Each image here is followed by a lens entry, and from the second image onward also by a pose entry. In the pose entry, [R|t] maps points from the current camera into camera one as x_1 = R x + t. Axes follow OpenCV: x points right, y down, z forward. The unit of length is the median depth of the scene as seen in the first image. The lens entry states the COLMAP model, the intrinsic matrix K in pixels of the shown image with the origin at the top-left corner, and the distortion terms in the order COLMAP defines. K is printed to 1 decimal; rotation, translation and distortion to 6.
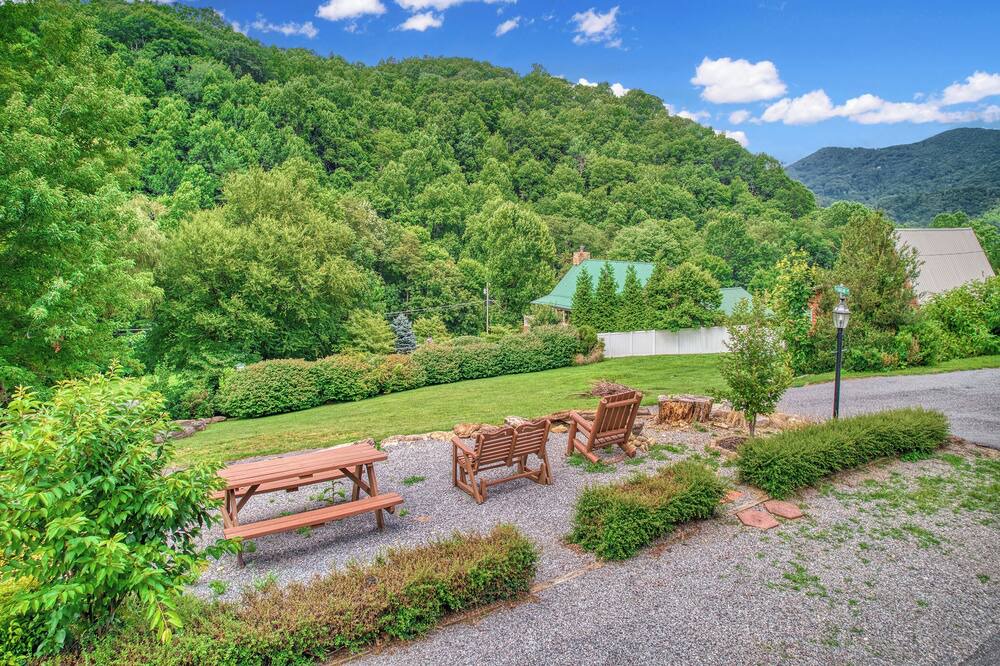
lens RADIAL K [[678.6, 0, 500.1], [0, 678.6, 331.7], [0, 0, 1]] dist [-0.000134, 0.004428]
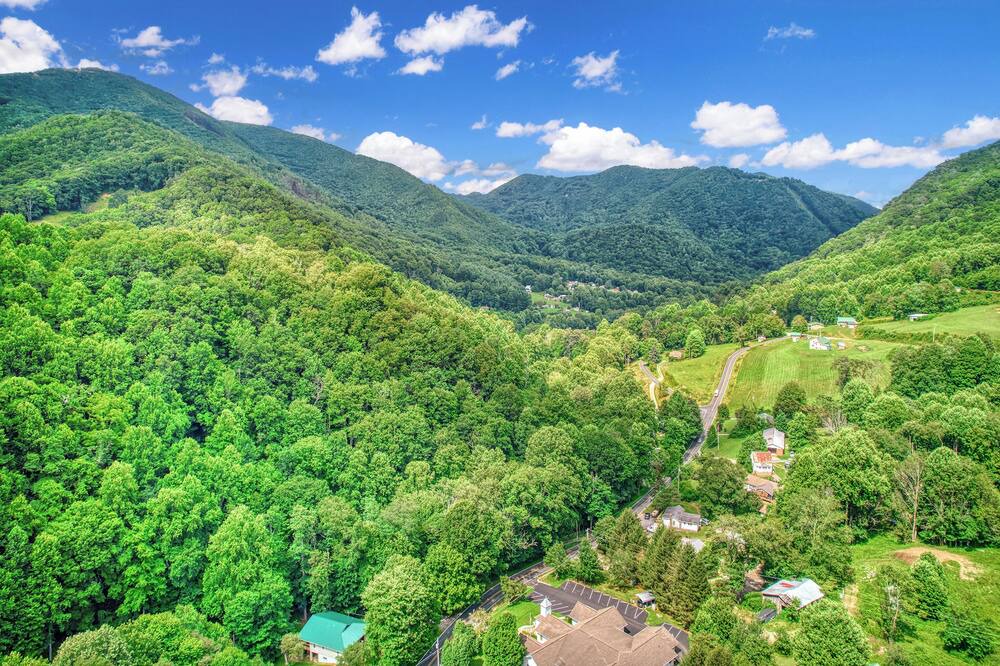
lens RADIAL K [[678.6, 0, 501.9], [0, 678.6, 331.5], [0, 0, 1]] dist [-0.000134, 0.004428]
pose [[0.917697, -0.033461, 0.395869, -0.027989], [0.036292, 0.999341, 0.000339, -0.325529], [-0.395620, 0.014055, 0.918307, -0.047481]]
